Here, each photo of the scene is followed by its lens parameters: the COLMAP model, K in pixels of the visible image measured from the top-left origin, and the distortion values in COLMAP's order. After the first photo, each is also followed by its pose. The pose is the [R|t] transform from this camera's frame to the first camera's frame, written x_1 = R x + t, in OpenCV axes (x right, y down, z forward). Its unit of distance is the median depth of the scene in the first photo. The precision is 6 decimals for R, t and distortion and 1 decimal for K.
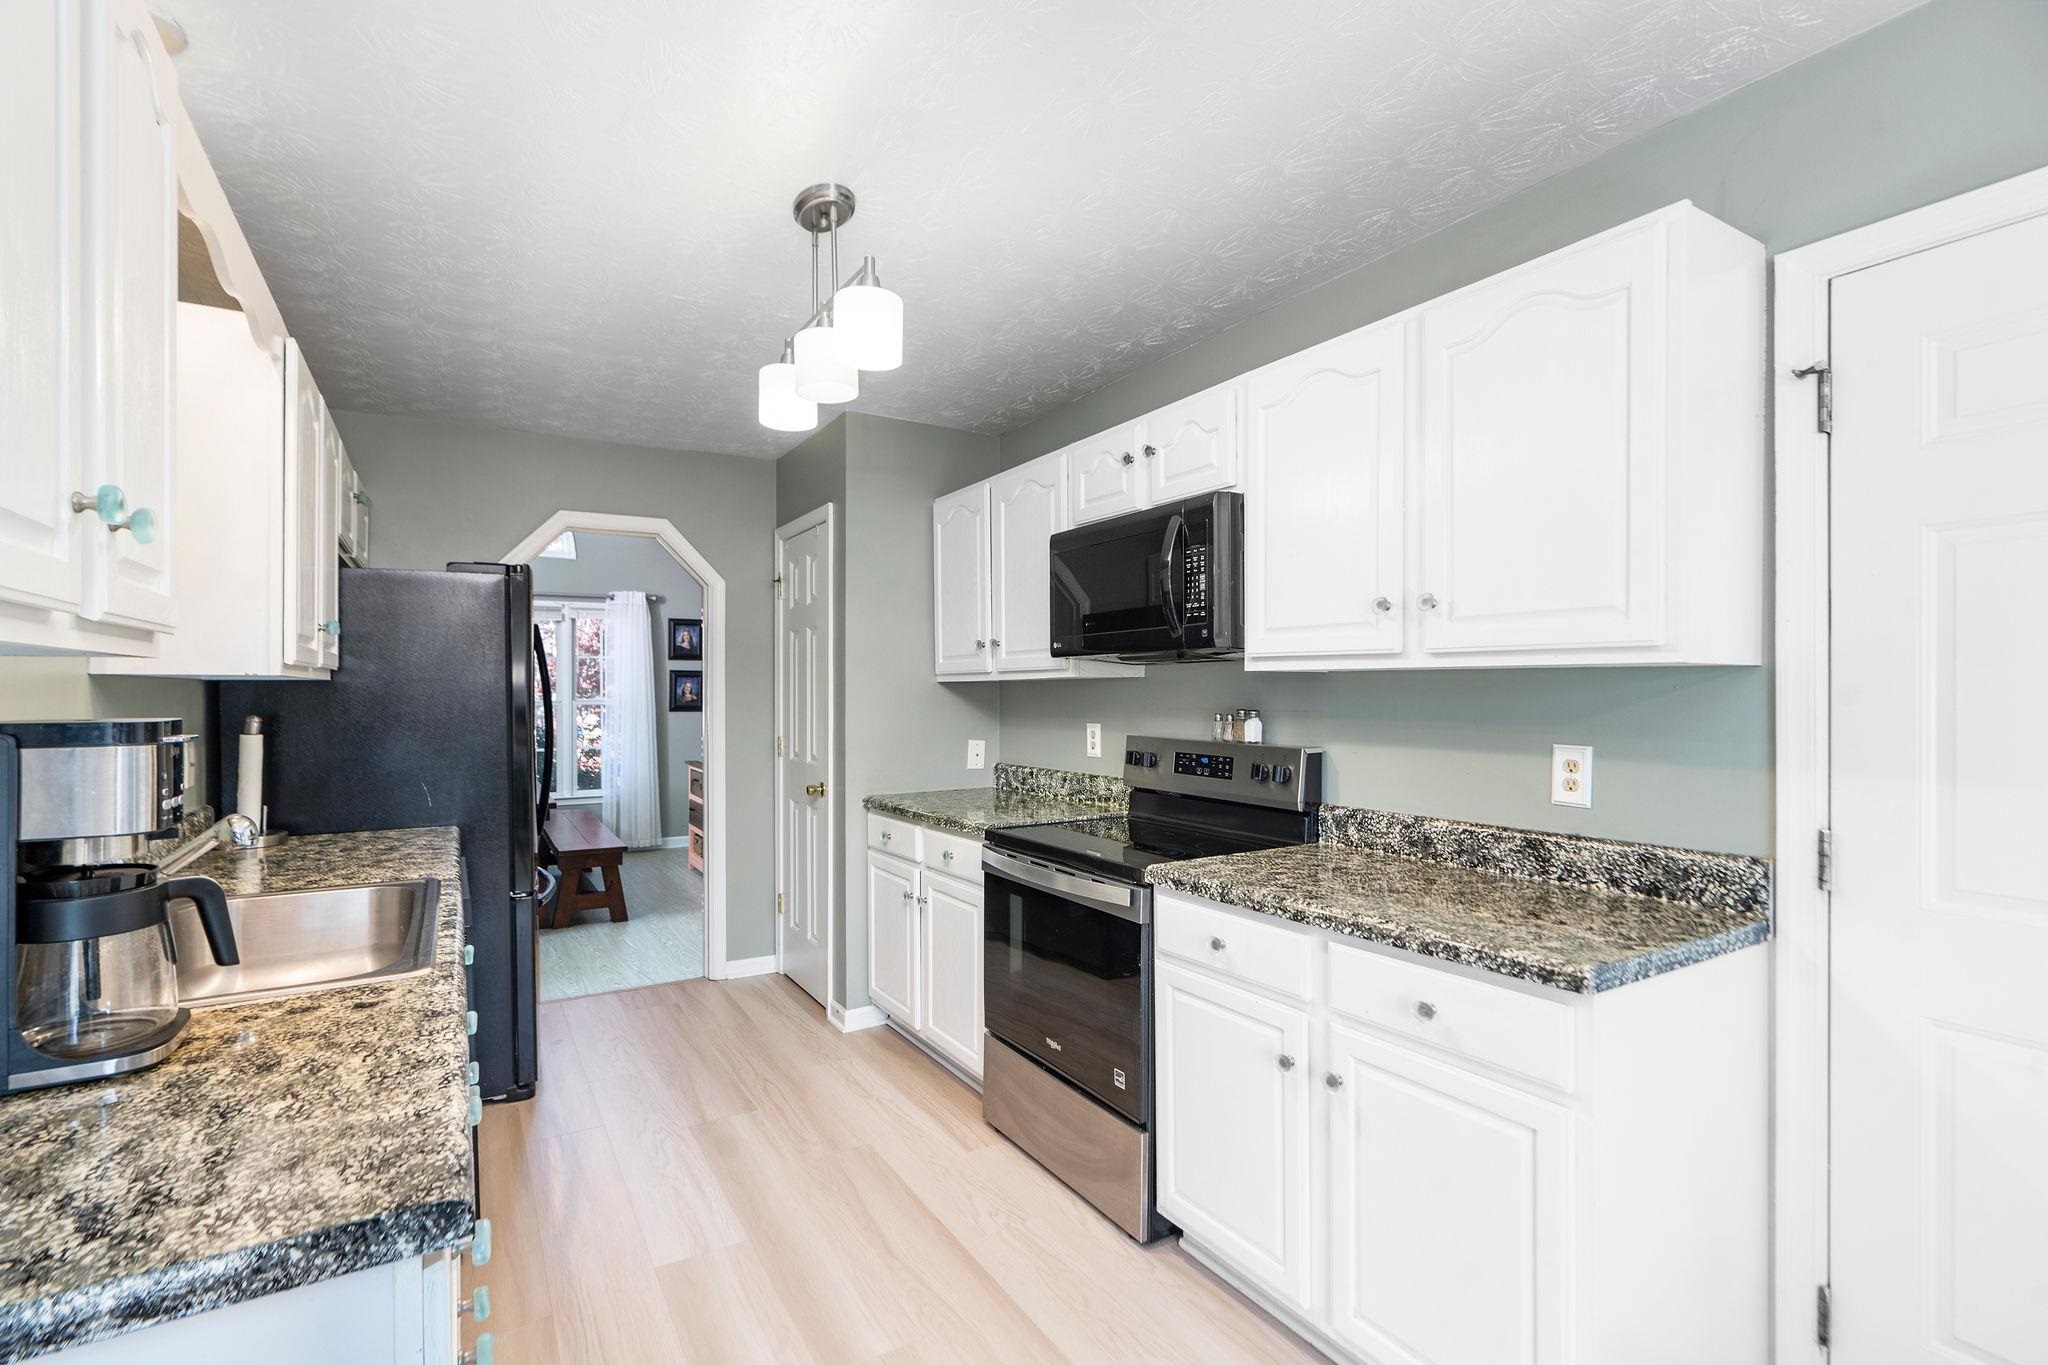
lens RADIAL K [[943.3, 0, 1016.3], [0, 943.3, 697.1], [0, 0, 1]] dist [-0.001645, 0.001827]
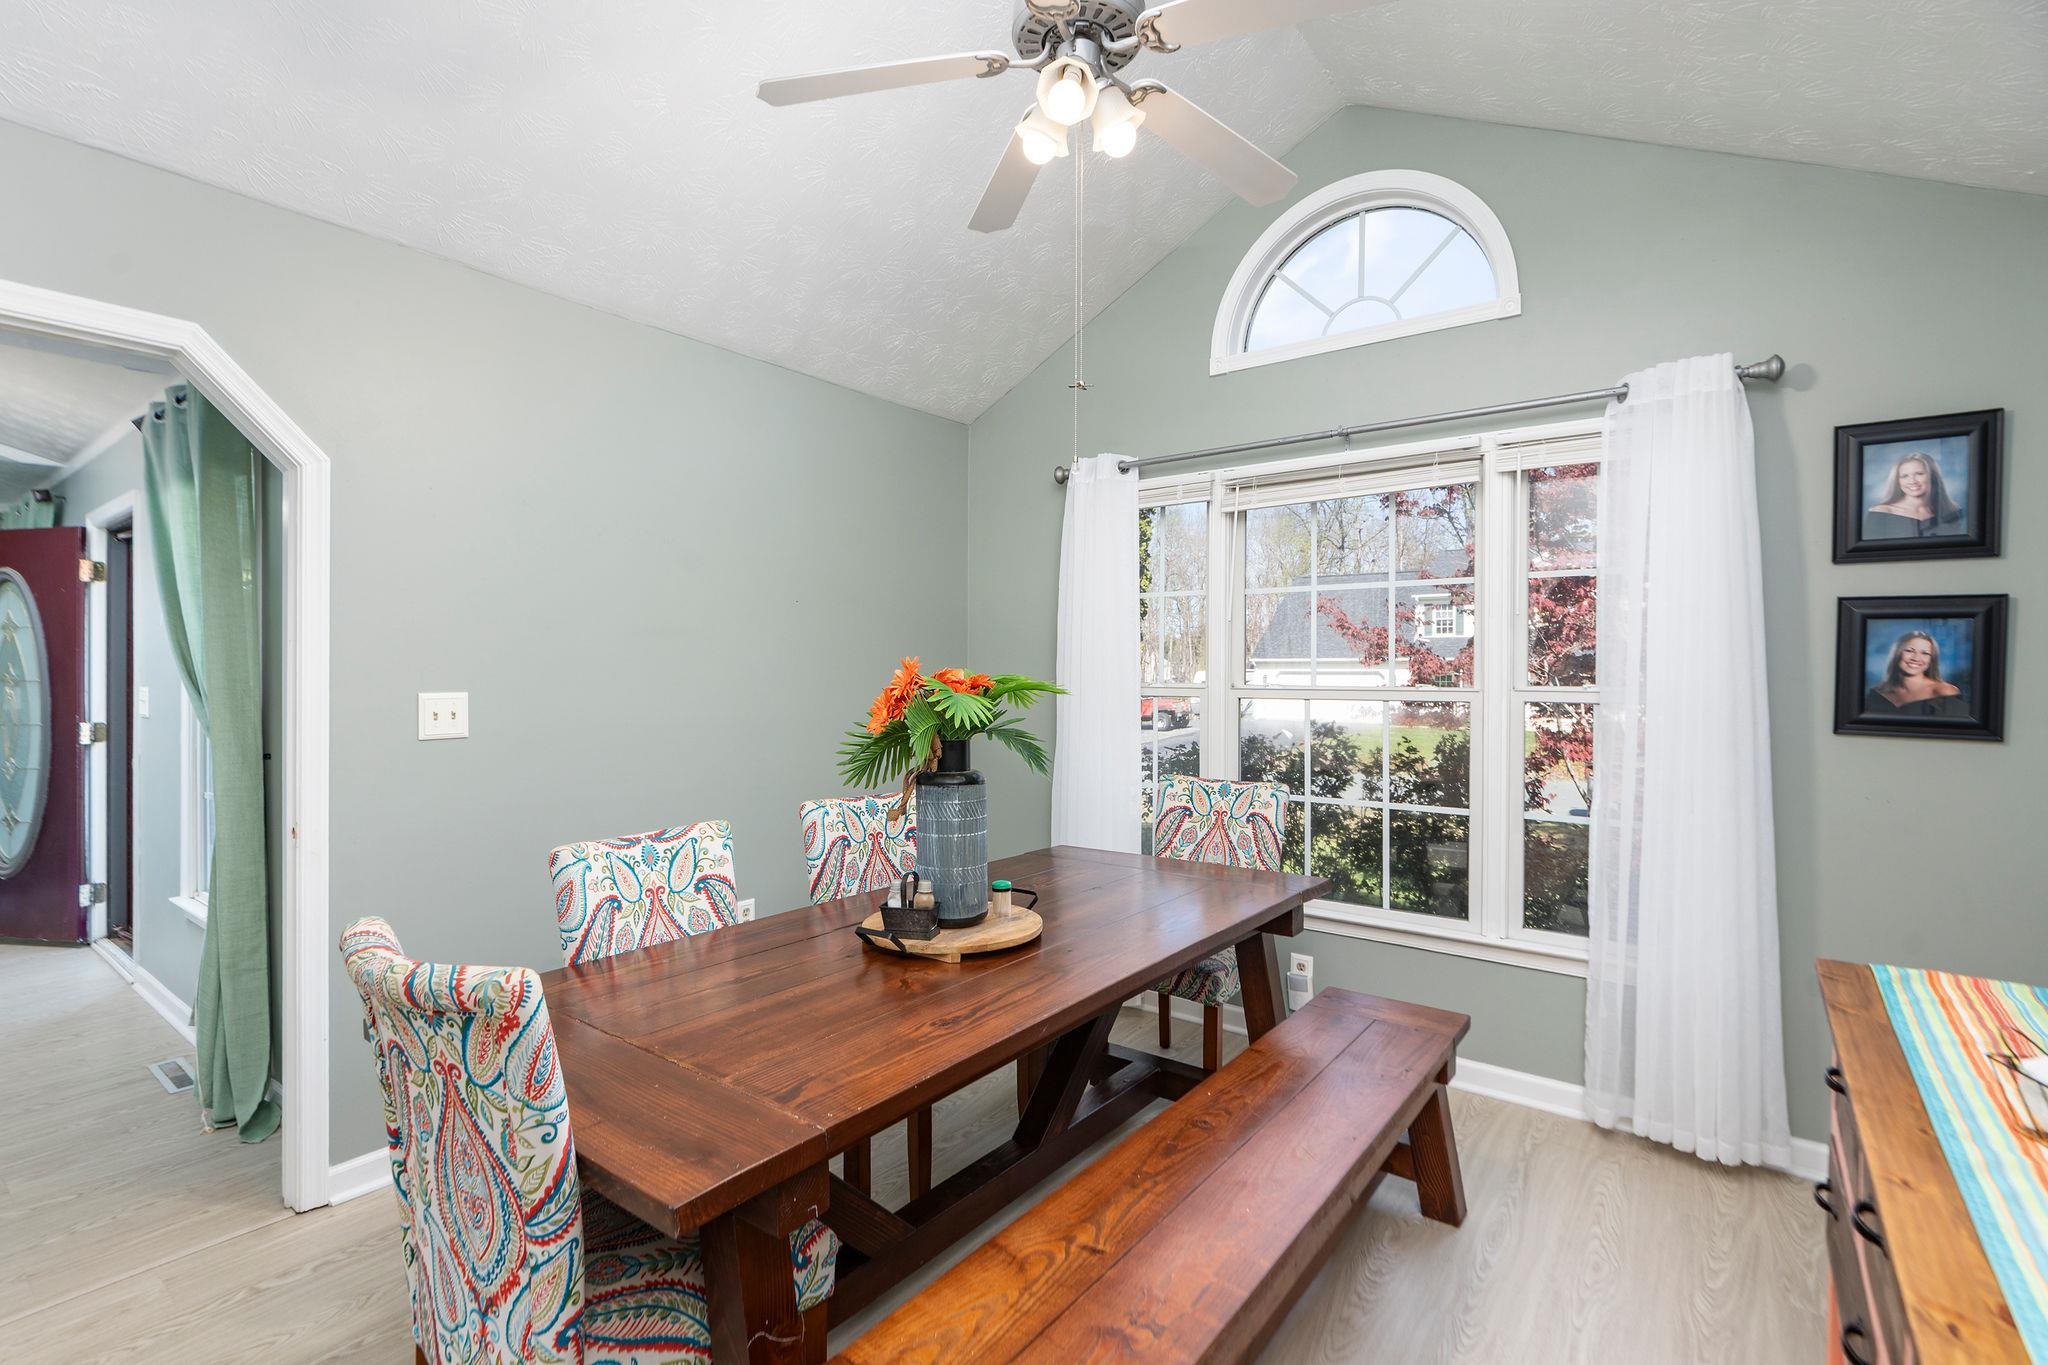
lens RADIAL K [[943.3, 0, 1018.6], [0, 943.3, 677.4], [0, 0, 1]] dist [-0.001645, 0.001827]
pose [[0.365347, 0.010710, -0.930810, -0.179111], [-0.011309, 0.999911, 0.007066, -0.002006], [0.930803, 0.007945, 0.365436, 0.638577]]
